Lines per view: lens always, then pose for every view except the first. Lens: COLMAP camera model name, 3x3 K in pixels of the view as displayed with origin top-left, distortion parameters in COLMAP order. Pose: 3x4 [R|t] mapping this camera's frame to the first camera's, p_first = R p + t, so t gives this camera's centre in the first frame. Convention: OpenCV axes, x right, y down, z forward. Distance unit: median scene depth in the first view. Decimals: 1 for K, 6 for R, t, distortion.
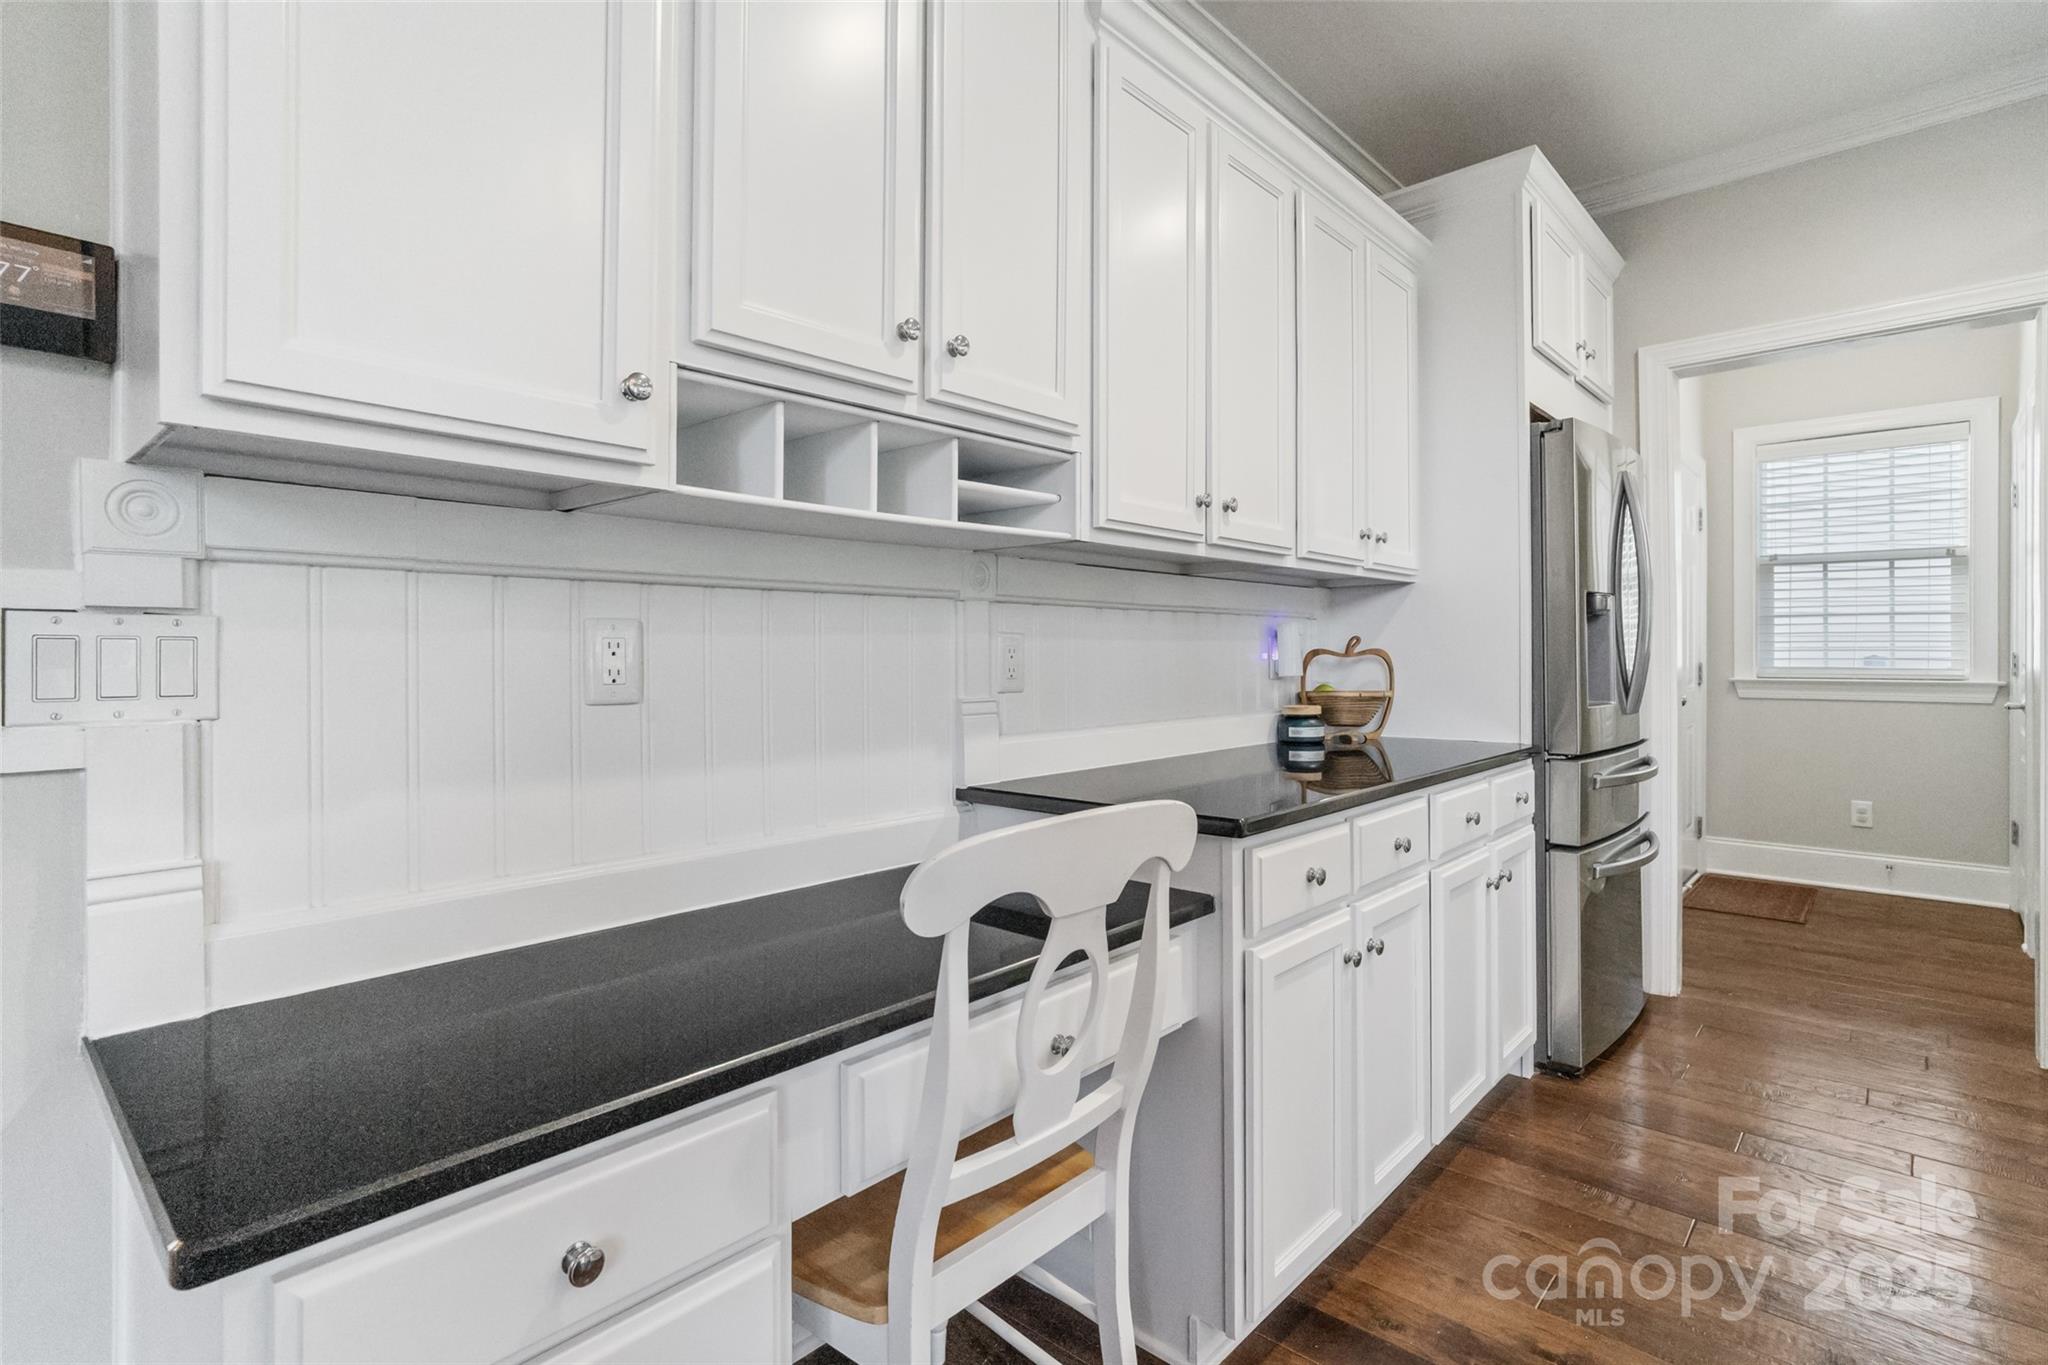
lens RADIAL K [[983.4, 0, 1057.2], [0, 983.4, 648.1], [0, 0, 1]] dist [-0.016177, 0.007656]
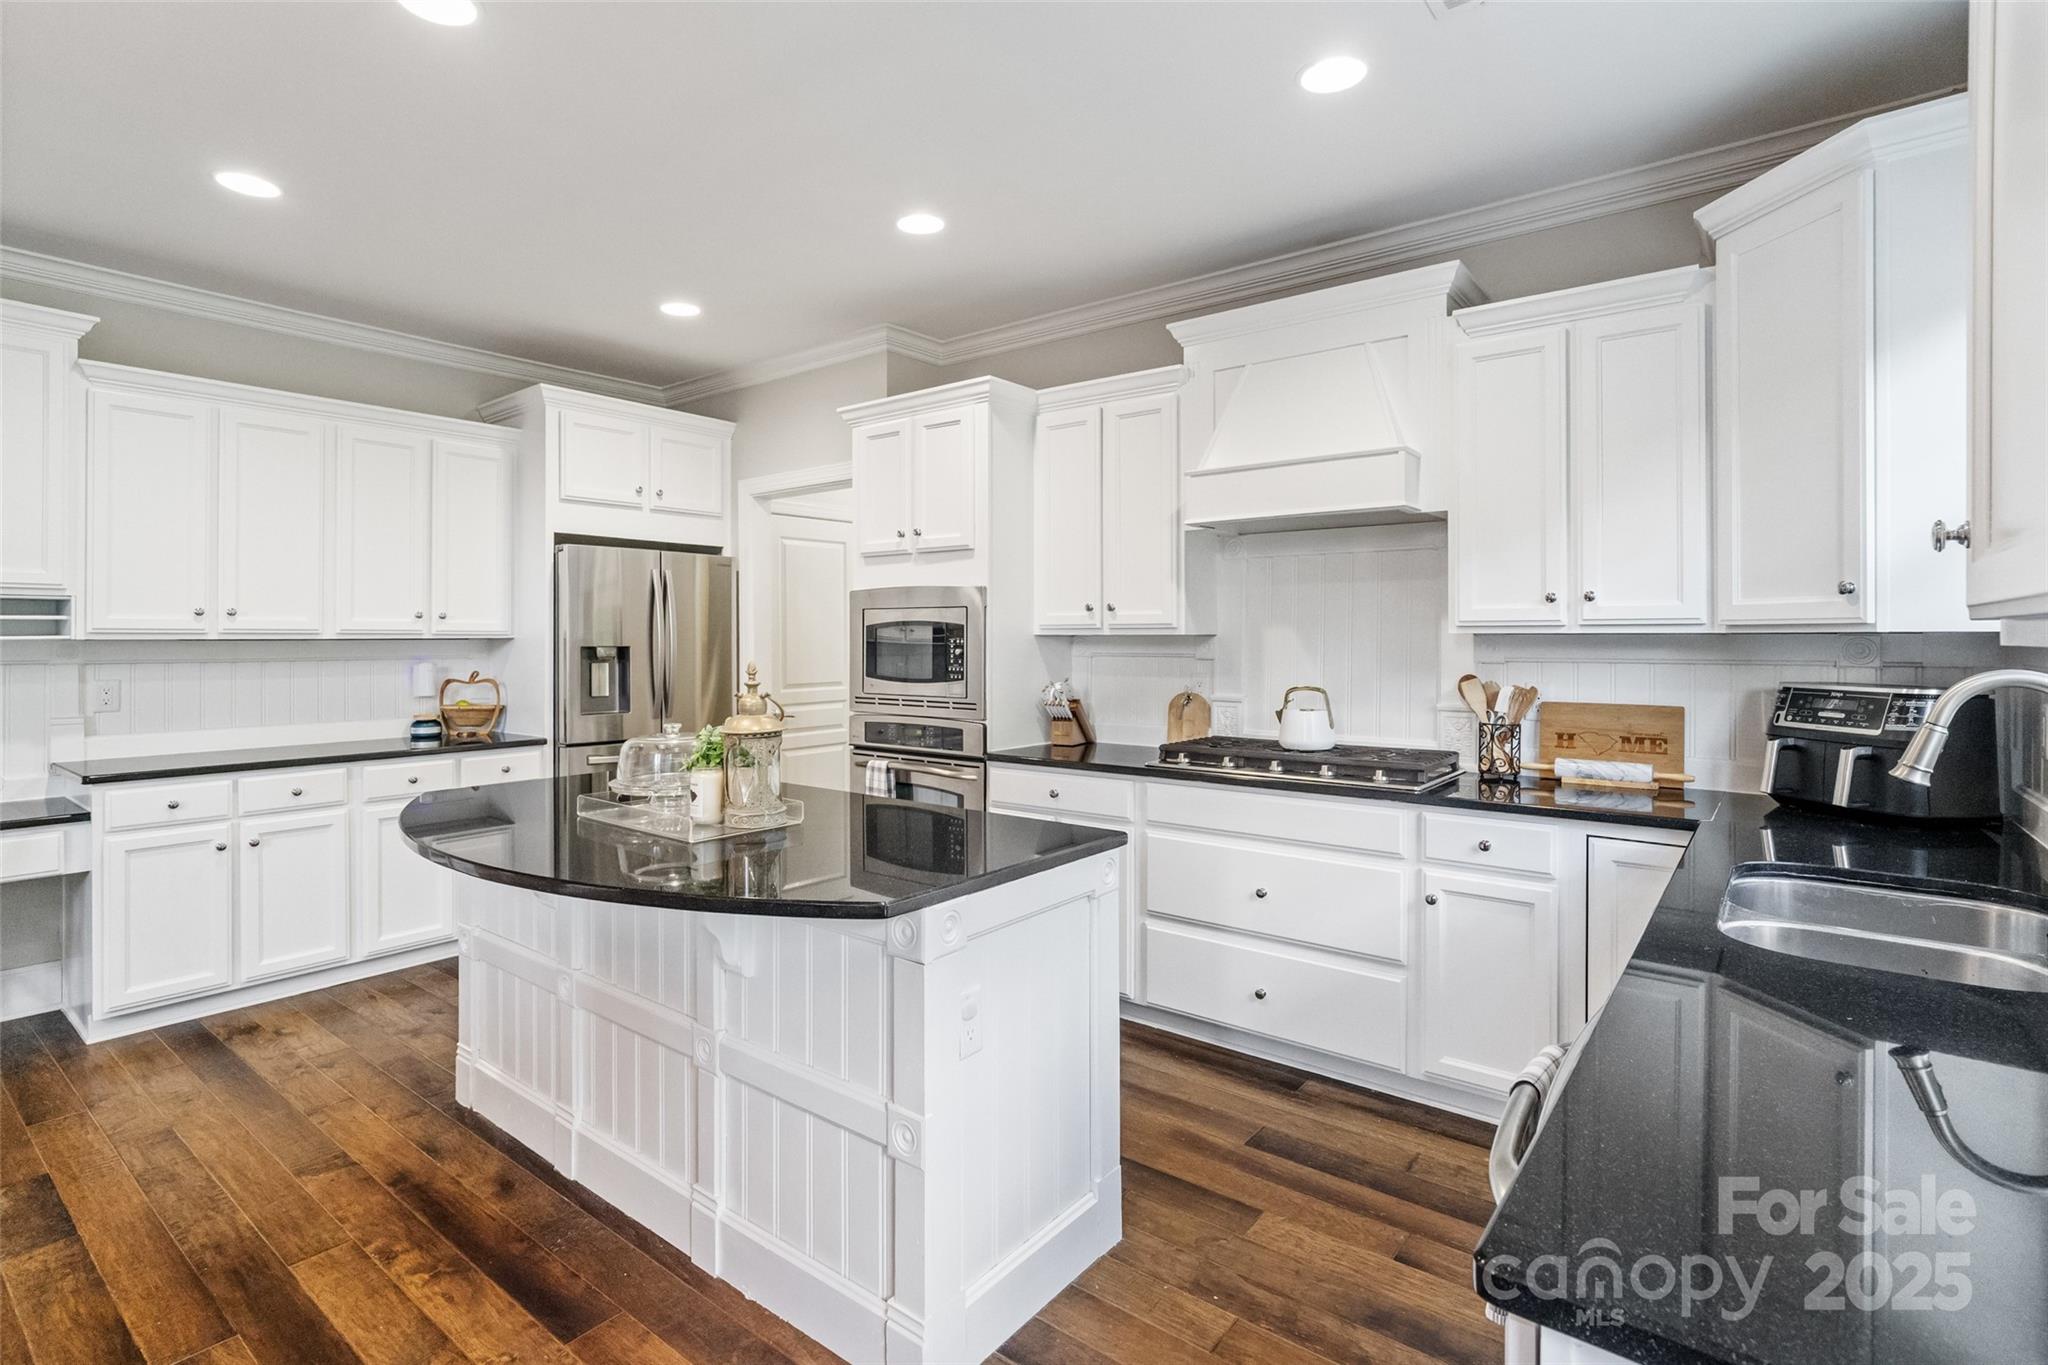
lens RADIAL K [[983.4, 0, 1064.1], [0, 983.4, 642.7], [0, 0, 1]] dist [-0.016177, 0.007656]
pose [[0.997322, -0.000739, 0.073131, 1.187153], [-0.000073, 0.999938, 0.011106, -0.078947], [-0.073134, -0.011082, 0.997261, -0.713100]]
